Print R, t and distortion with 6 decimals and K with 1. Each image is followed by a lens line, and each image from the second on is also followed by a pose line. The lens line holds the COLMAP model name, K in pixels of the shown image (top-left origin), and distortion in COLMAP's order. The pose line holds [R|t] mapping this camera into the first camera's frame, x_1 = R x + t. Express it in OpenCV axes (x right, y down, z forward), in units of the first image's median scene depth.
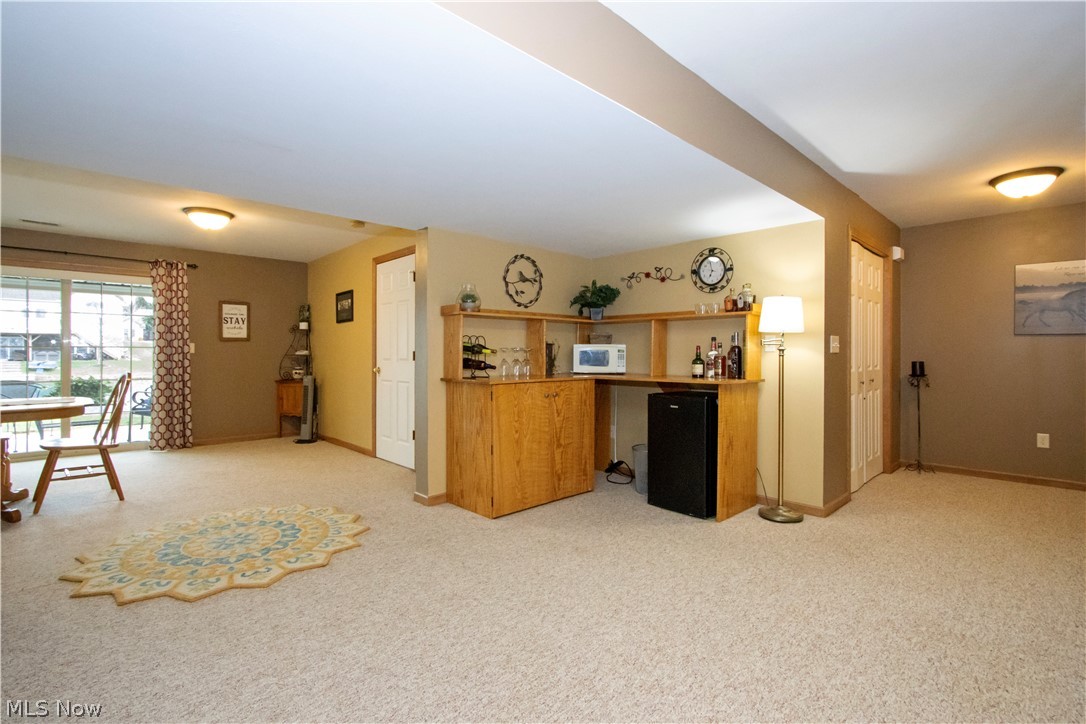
lens RADIAL K [[494.4, 0, 537.5], [0, 494.4, 354.7], [0, 0, 1]] dist [-0.022328, 0.001332]
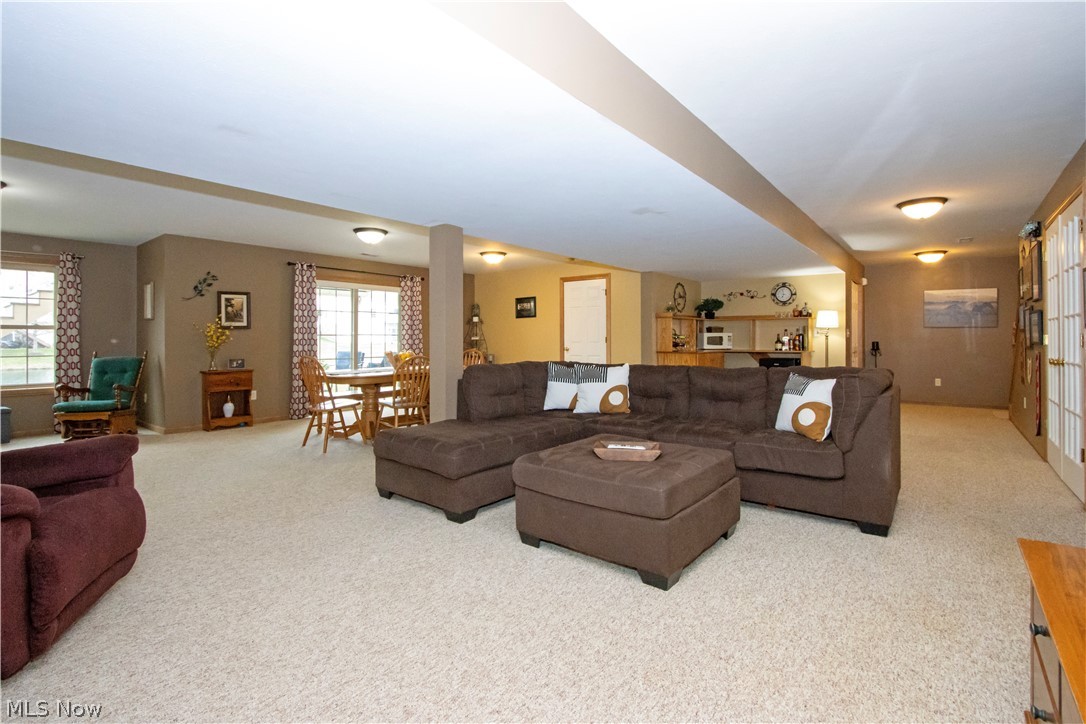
lens RADIAL K [[504.9, 0, 544.5], [0, 504.9, 339.1], [0, 0, 1]] dist [-0.013427, 0.001187]
pose [[0.988582, -0.005093, 0.150597, -0.760199], [0.005099, 0.999987, 0.000346, -0.002596], [-0.150597, 0.000426, 0.988595, -0.698961]]
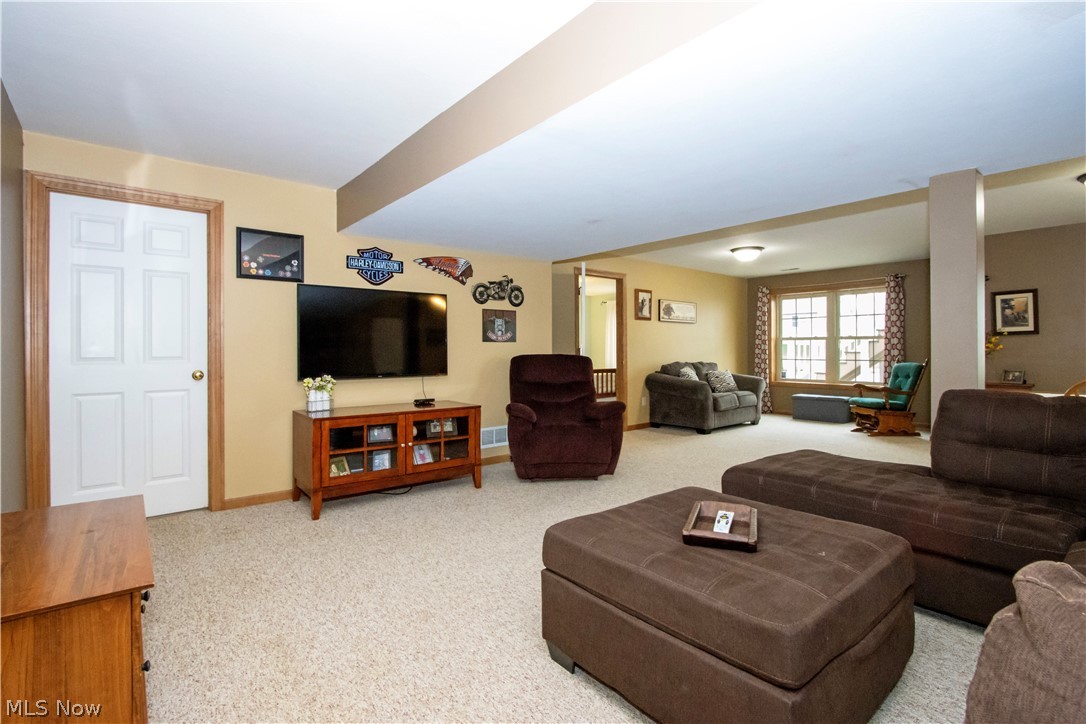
lens RADIAL K [[504.9, 0, 544.5], [0, 504.9, 339.1], [0, 0, 1]] dist [-0.013427, 0.001187]
pose [[-0.035940, -0.019915, -0.999155, -0.172426], [0.001541, 0.999799, -0.019983, -0.002831], [0.999353, -0.002258, -0.035903, -0.229677]]
